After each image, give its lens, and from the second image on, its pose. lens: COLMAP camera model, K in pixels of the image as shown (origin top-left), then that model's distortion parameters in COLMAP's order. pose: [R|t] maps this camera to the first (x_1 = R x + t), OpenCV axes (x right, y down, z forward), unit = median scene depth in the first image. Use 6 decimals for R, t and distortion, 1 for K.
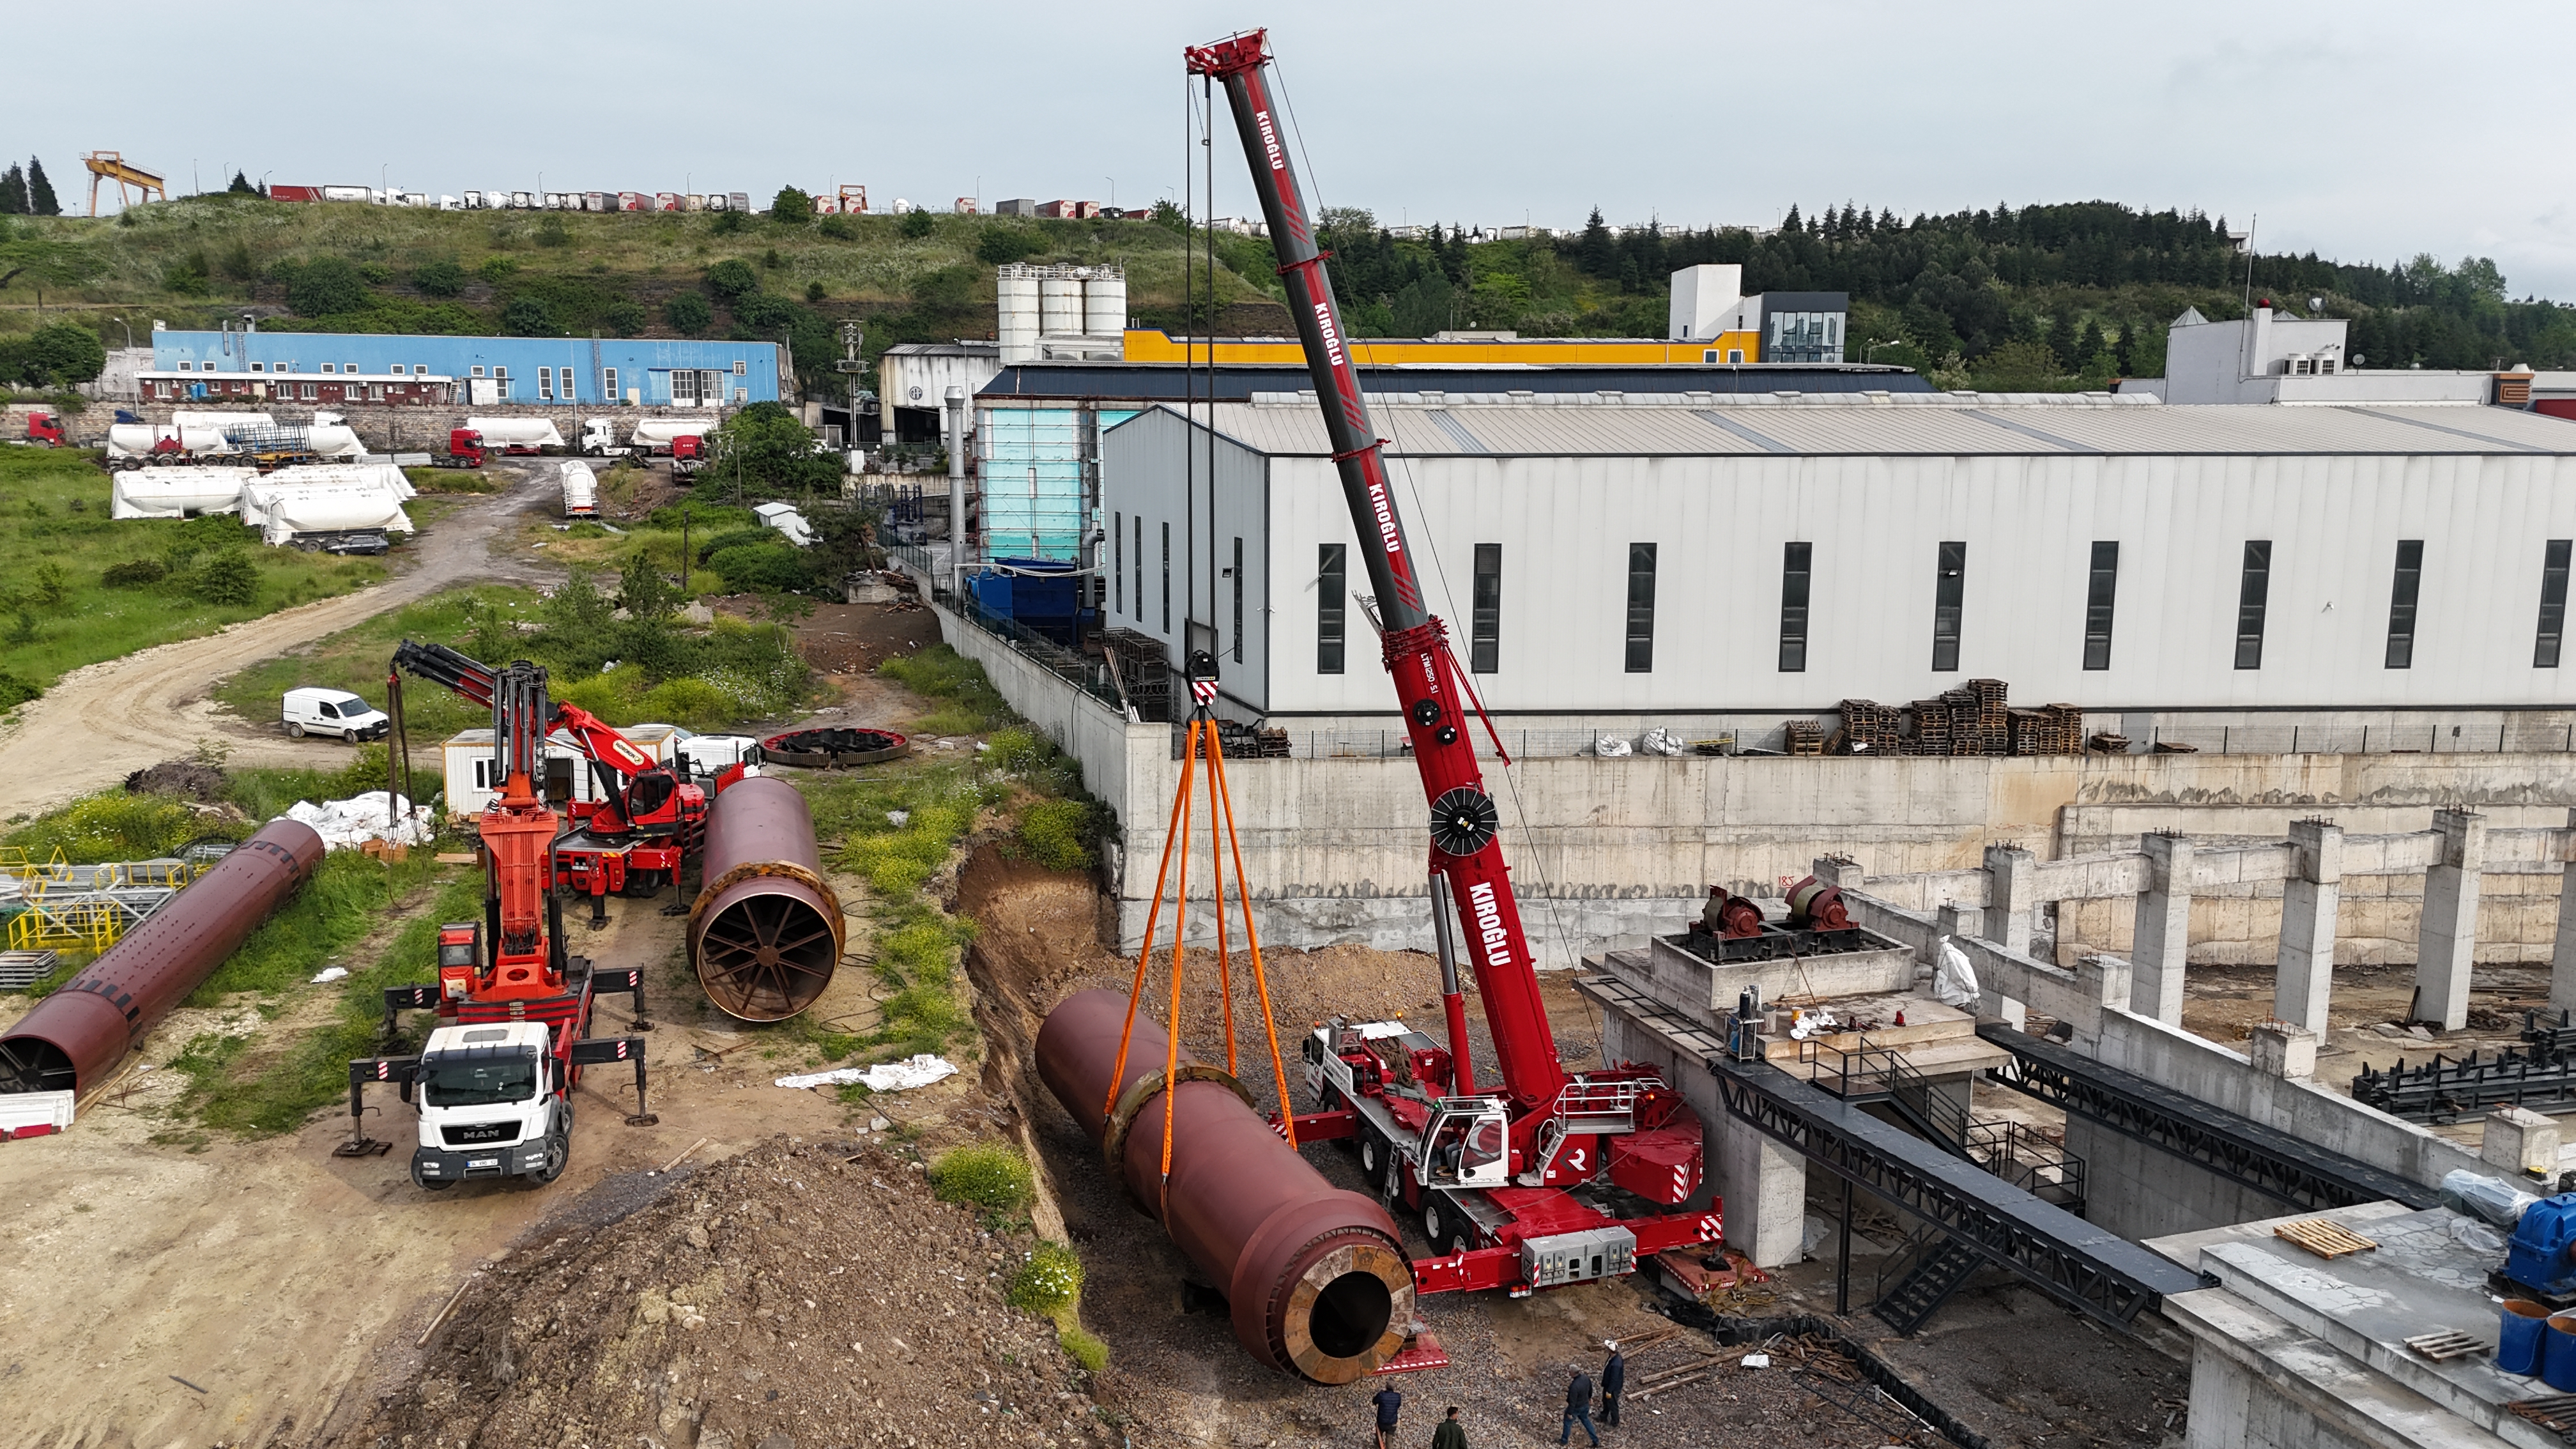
lens RADIAL K [[1894.6, 0, 1288.0], [0, 1894.6, 724.5], [0, 0, 1]] dist [0.092600, -0.095940]
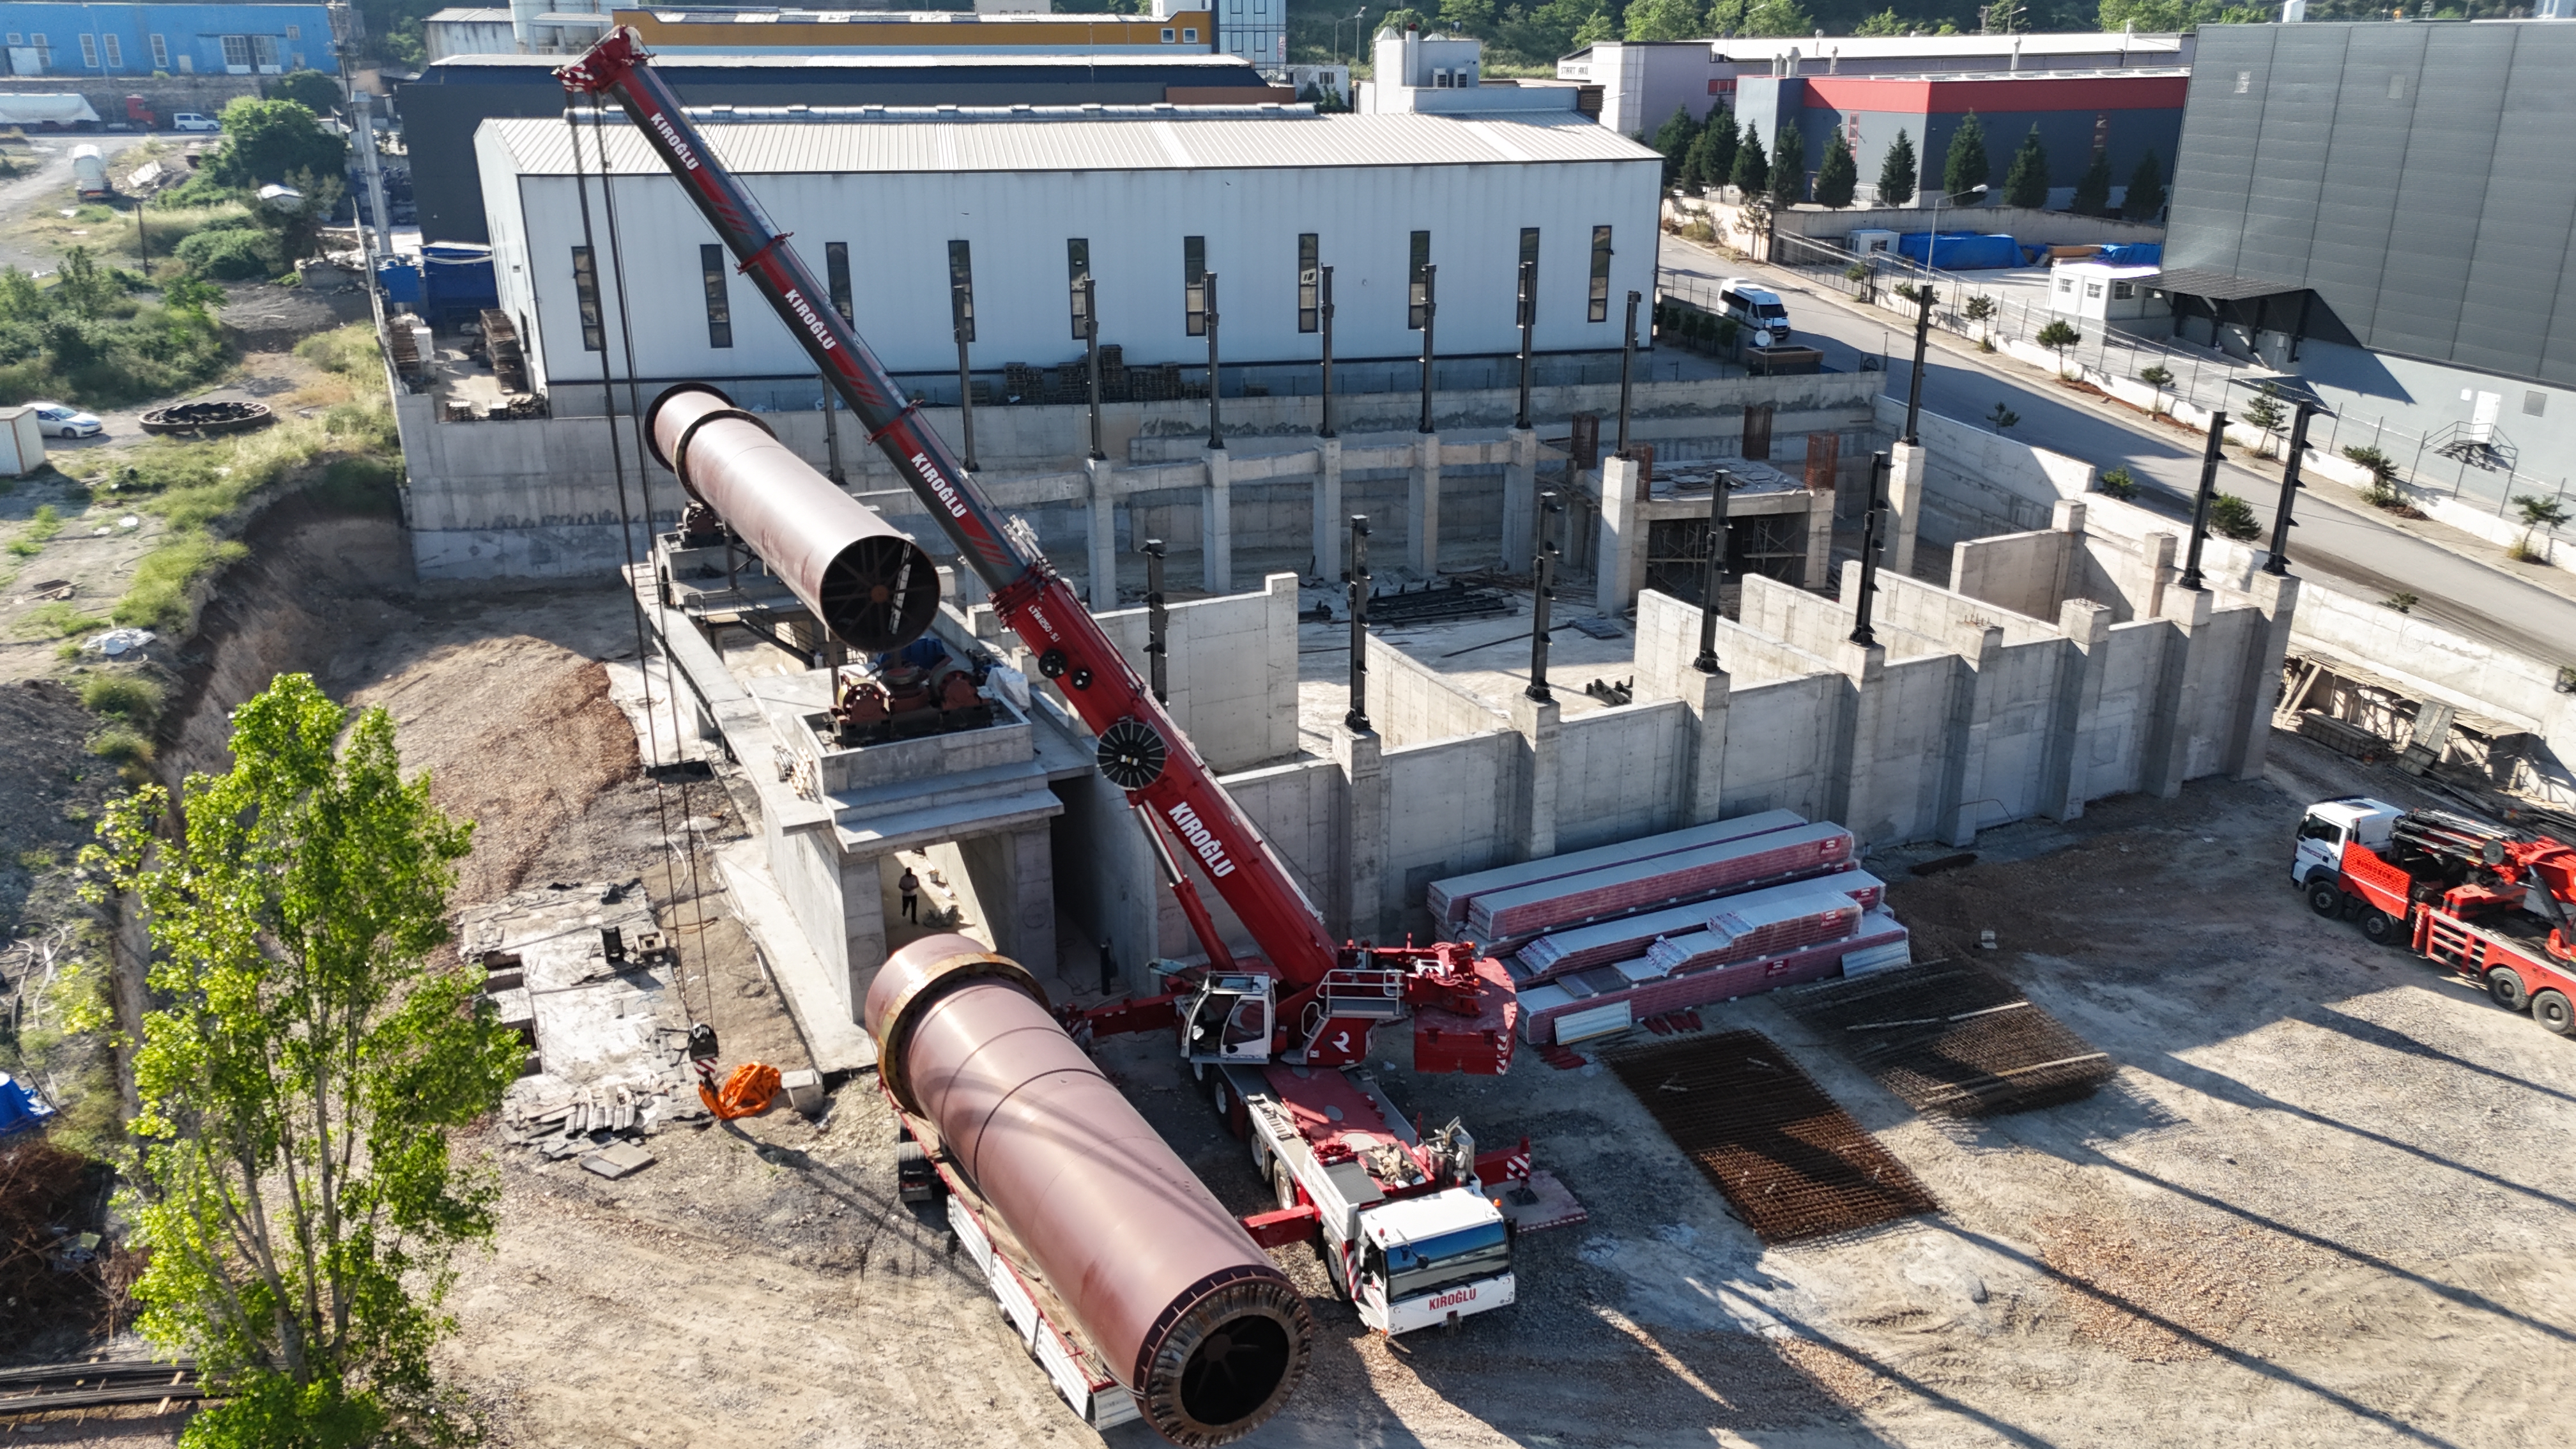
lens RADIAL K [[1880.7, 0, 1288.0], [0, 1880.7, 724.5], [0, 0, 1]] dist [0.100871, -0.101276]
pose [[0.992935, -0.048938, 0.108095, 0.333031], [0.028304, 0.982375, 0.184764, -0.003410], [-0.115232, -0.180399, 0.976820, -0.362215]]
